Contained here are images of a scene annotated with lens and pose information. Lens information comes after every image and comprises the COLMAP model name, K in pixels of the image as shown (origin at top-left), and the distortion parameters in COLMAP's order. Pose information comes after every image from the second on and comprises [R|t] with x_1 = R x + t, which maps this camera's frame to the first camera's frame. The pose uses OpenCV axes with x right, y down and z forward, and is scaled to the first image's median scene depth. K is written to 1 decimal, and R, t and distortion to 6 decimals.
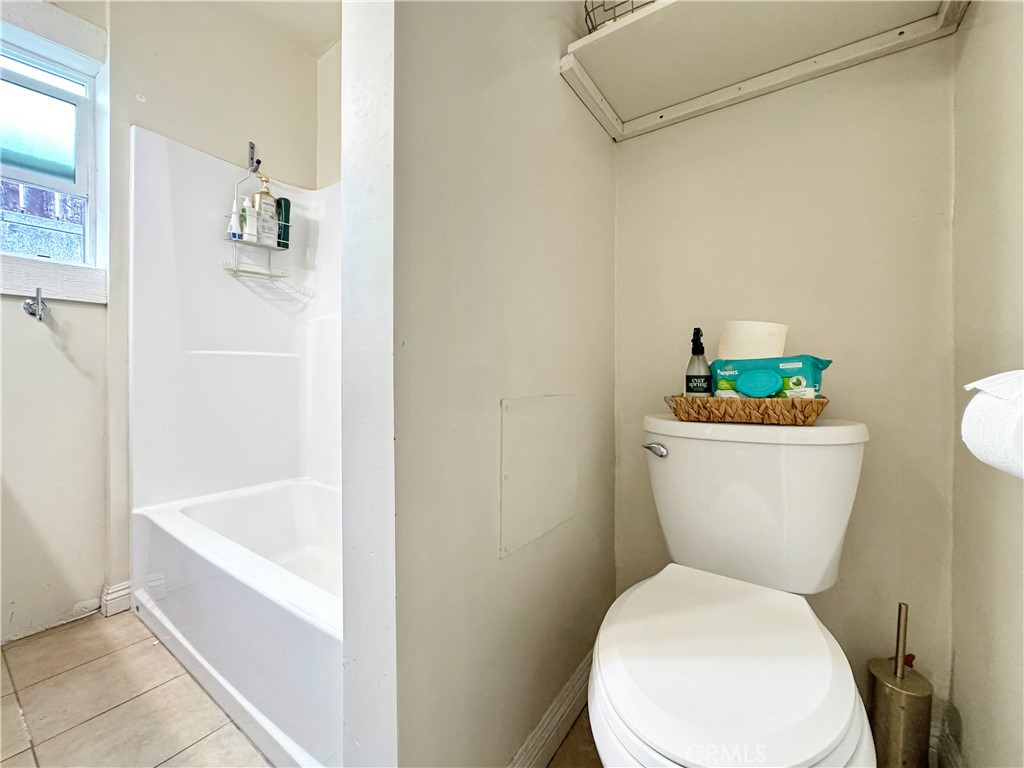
lens RADIAL K [[418.1, 0, 503.9], [0, 418.1, 368.1], [0, 0, 1]] dist [-0.003171, -0.000507]
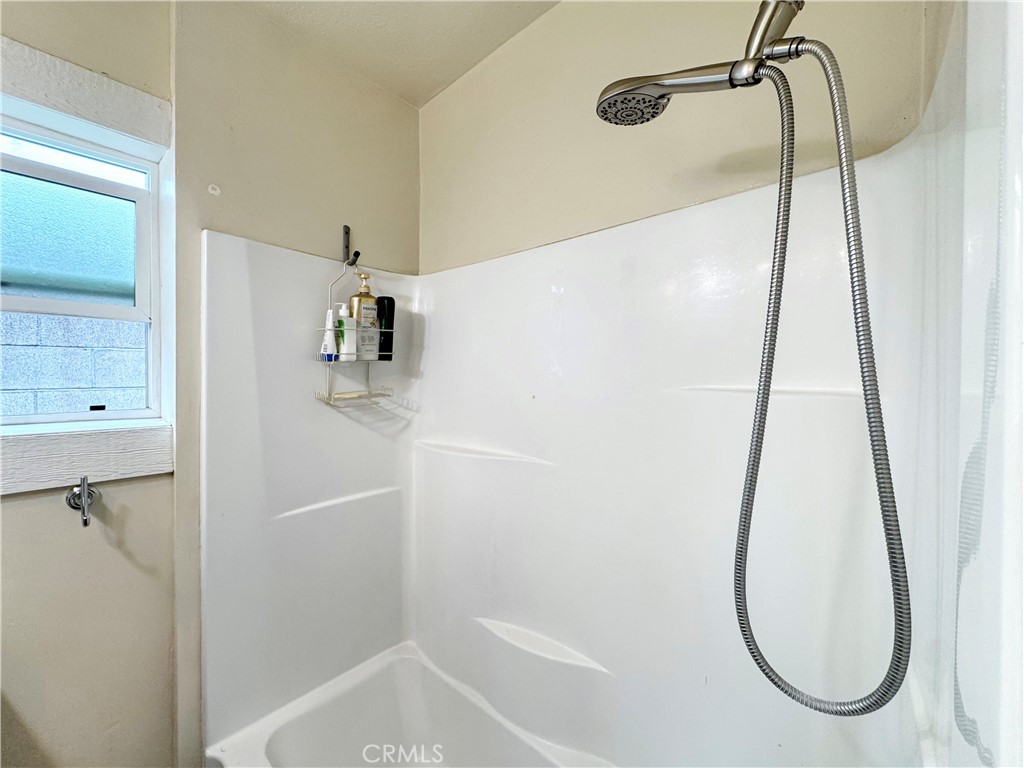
lens RADIAL K [[416.2, 0, 510.1], [0, 416.2, 362.4], [0, 0, 1]] dist [-0.001942, -0.000120]
pose [[0.995708, -0.004491, -0.092443, -0.241726], [0.004236, 0.999987, -0.002954, -0.298508], [0.092455, 0.002550, 0.995714, 0.269098]]
